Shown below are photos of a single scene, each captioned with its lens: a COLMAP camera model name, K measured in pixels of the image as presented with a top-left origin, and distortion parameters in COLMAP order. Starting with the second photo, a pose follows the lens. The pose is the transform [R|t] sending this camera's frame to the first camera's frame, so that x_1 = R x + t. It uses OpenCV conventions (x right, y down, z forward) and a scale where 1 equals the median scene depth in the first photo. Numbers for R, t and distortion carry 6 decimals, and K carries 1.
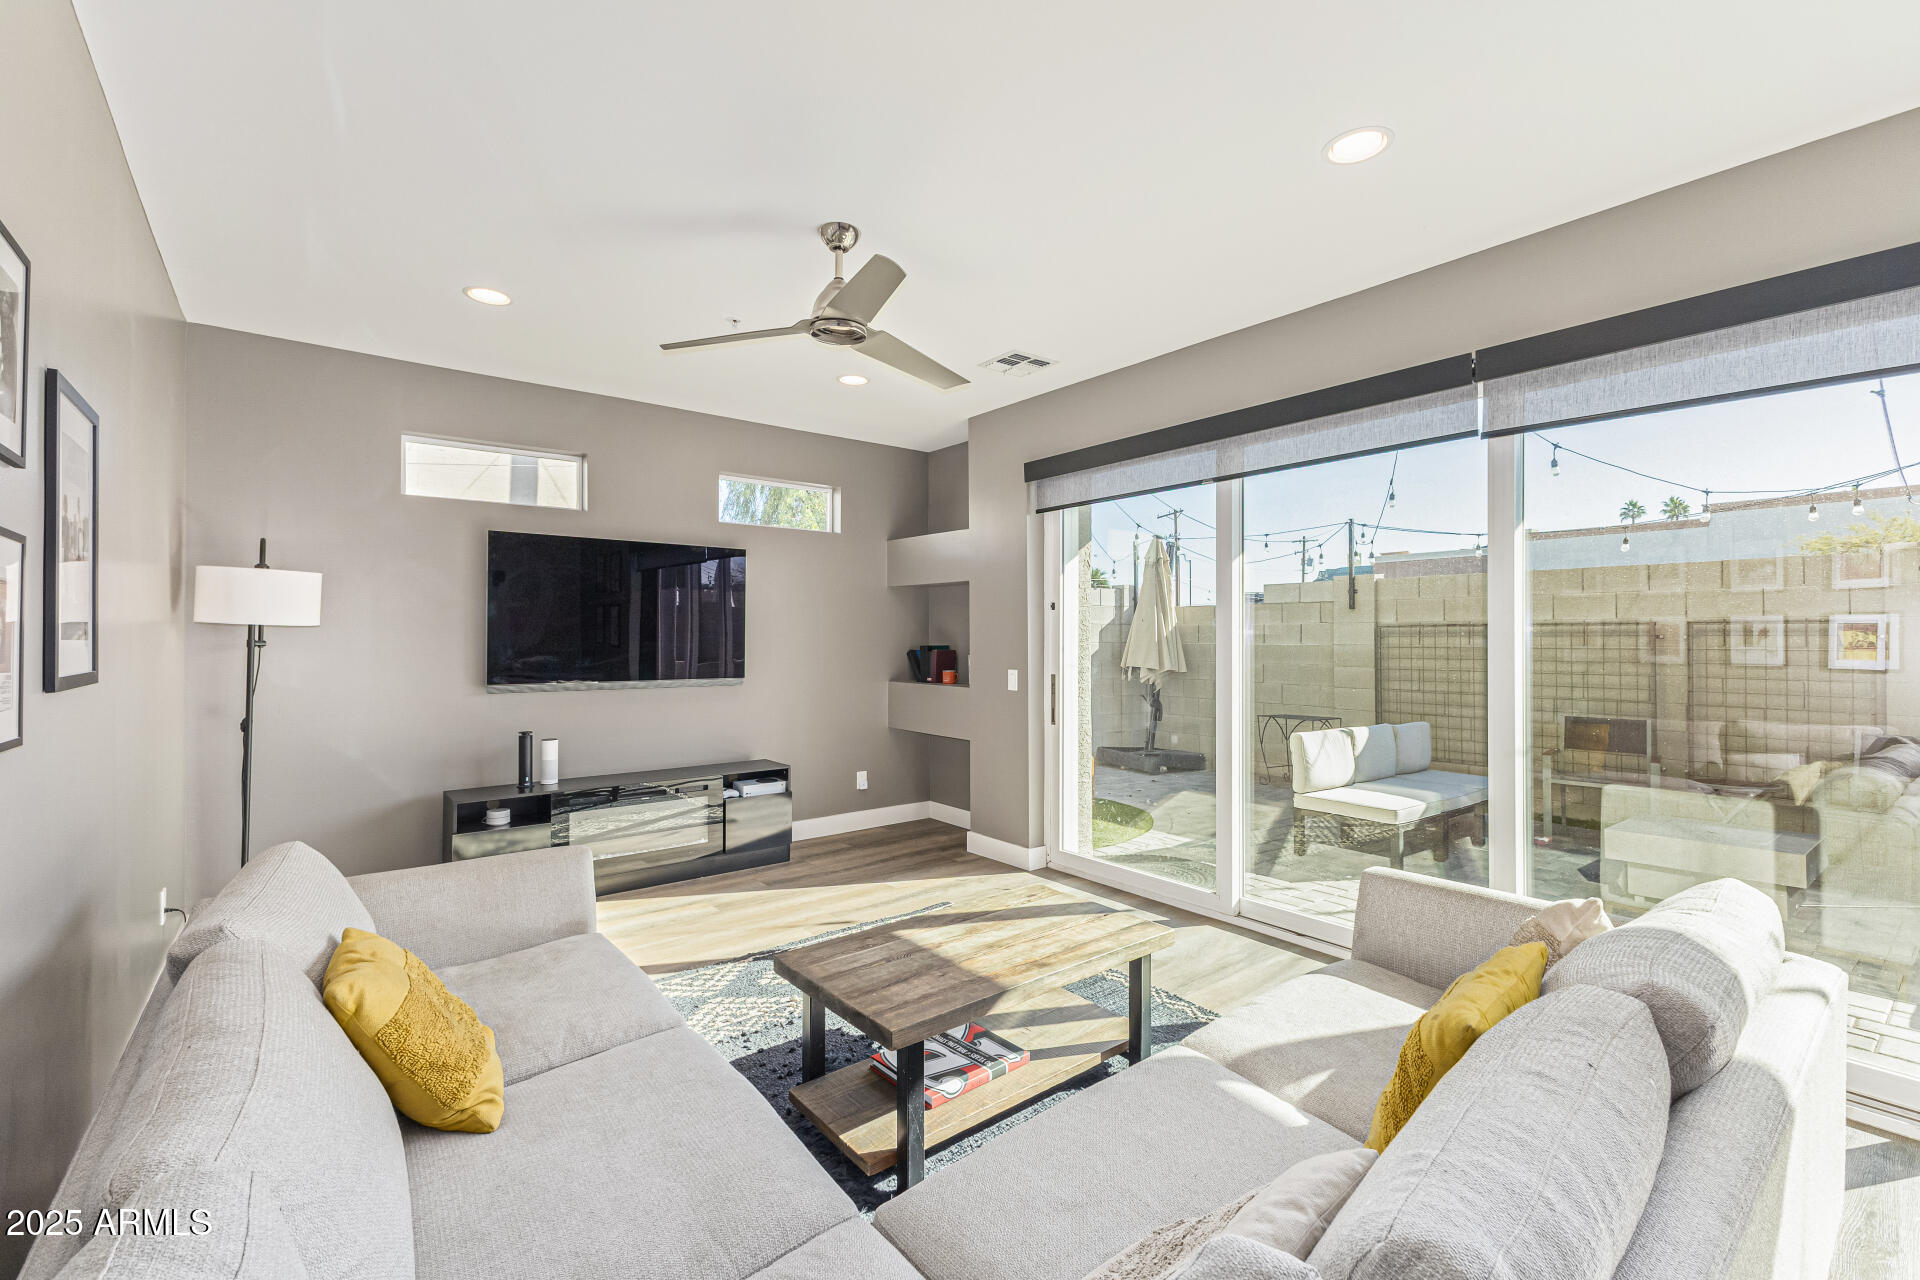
lens RADIAL K [[826.6, 0, 964.8], [0, 826.6, 638.1], [0, 0, 1]] dist [0.014514, -0.004554]
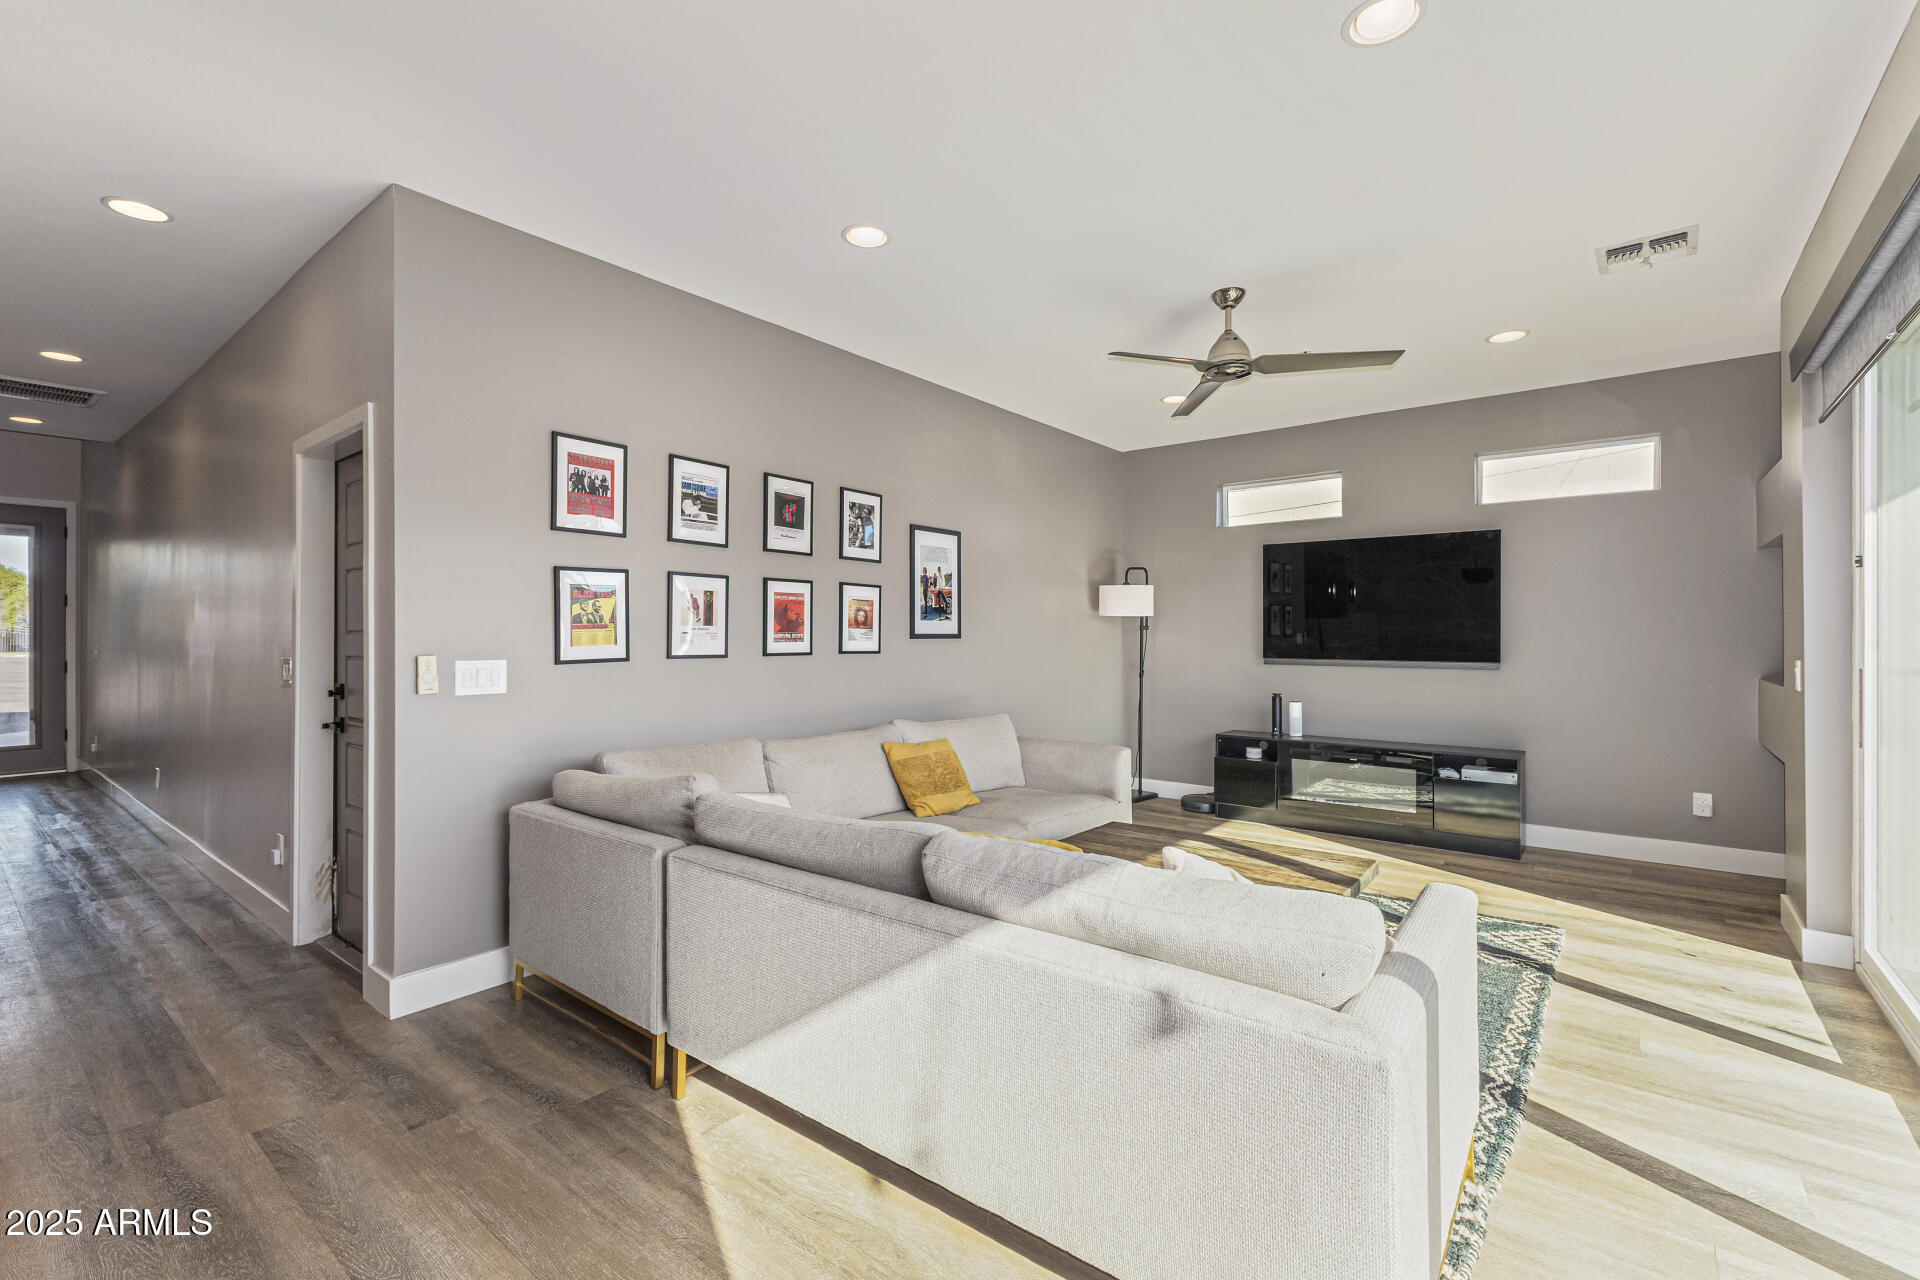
lens RADIAL K [[826.6, 0, 965.8], [0, 826.6, 634.0], [0, 0, 1]] dist [0.014514, -0.004554]
pose [[0.225186, -0.004678, -0.974305, 0.638780], [-0.000997, 0.999987, -0.005032, 0.023908], [0.974315, 0.002104, 0.225178, 0.210782]]
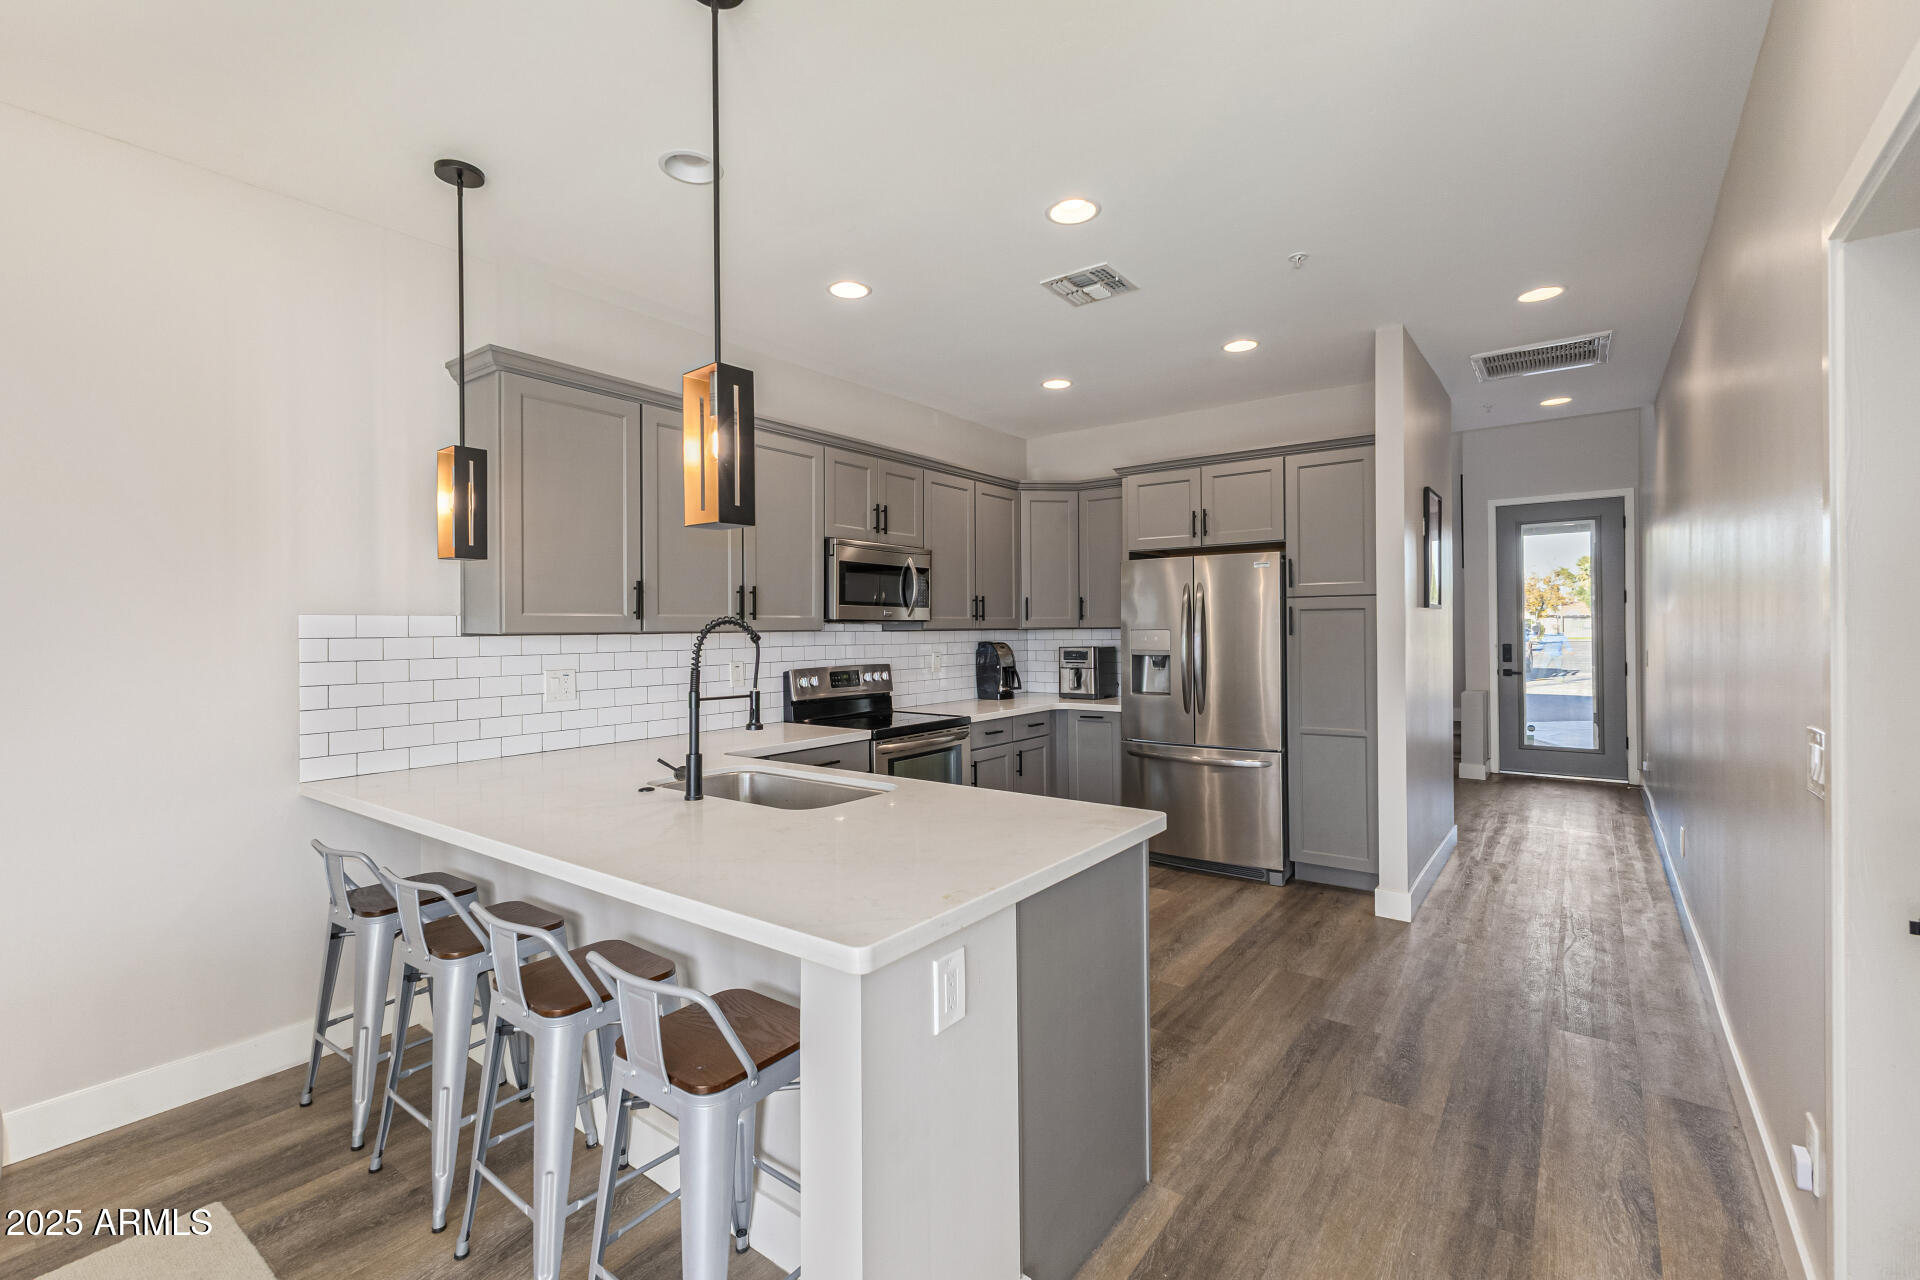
lens RADIAL K [[826.6, 0, 962.4], [0, 826.6, 622.8], [0, 0, 1]] dist [0.014514, -0.004554]
pose [[-0.968703, 0.004514, -0.248181, 0.148705], [0.006066, 0.999967, -0.005488, -0.000830], [0.248148, -0.006822, -0.968698, 0.007051]]
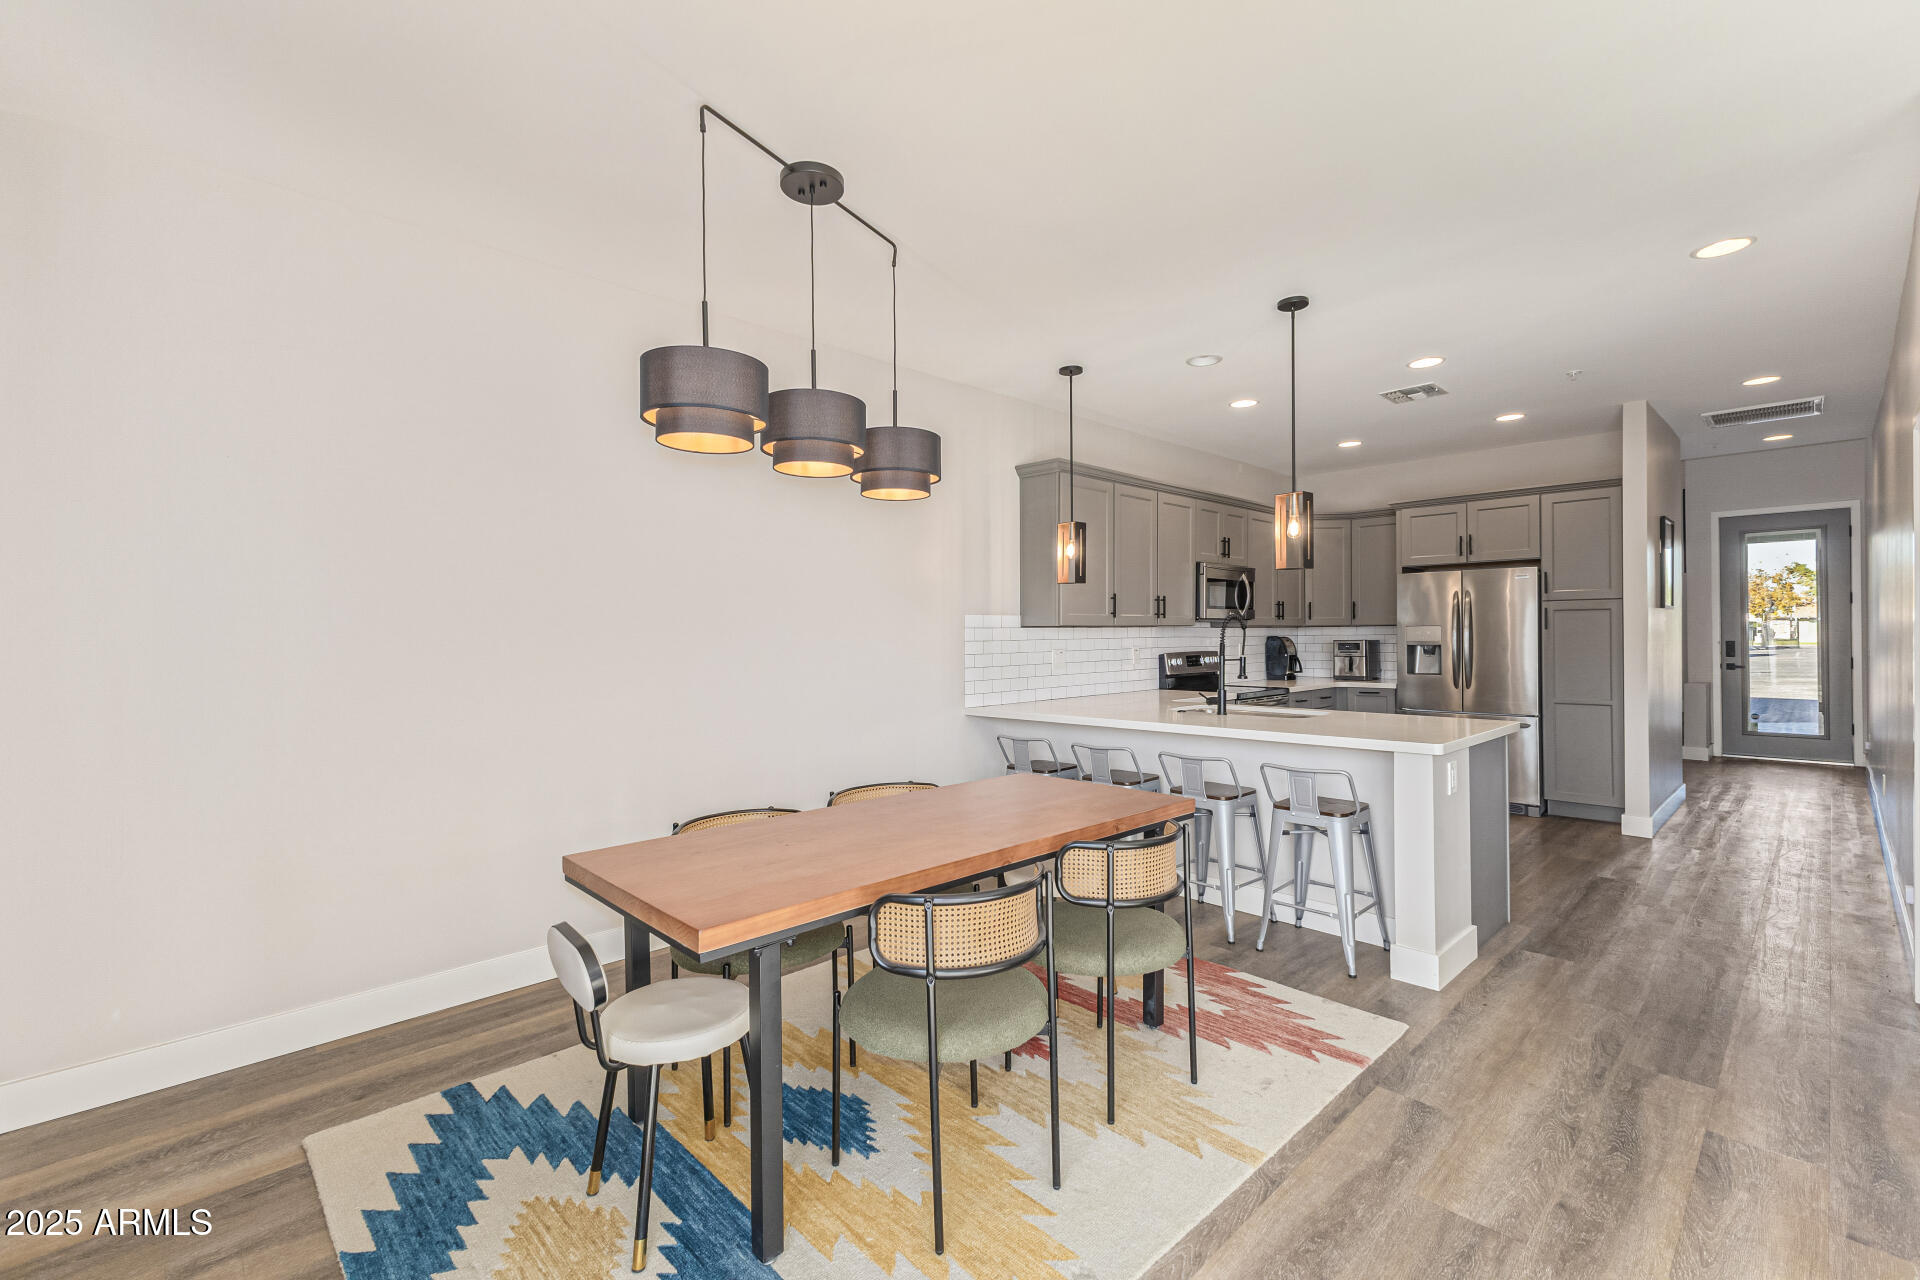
lens RADIAL K [[826.6, 0, 961.4], [0, 826.6, 629.7], [0, 0, 1]] dist [0.014514, -0.004554]
pose [[-0.996036, 0.005746, -0.088767, 0.561730], [0.006076, 0.999976, -0.003439, 0.010432], [0.088745, -0.003965, -0.996047, 0.374720]]
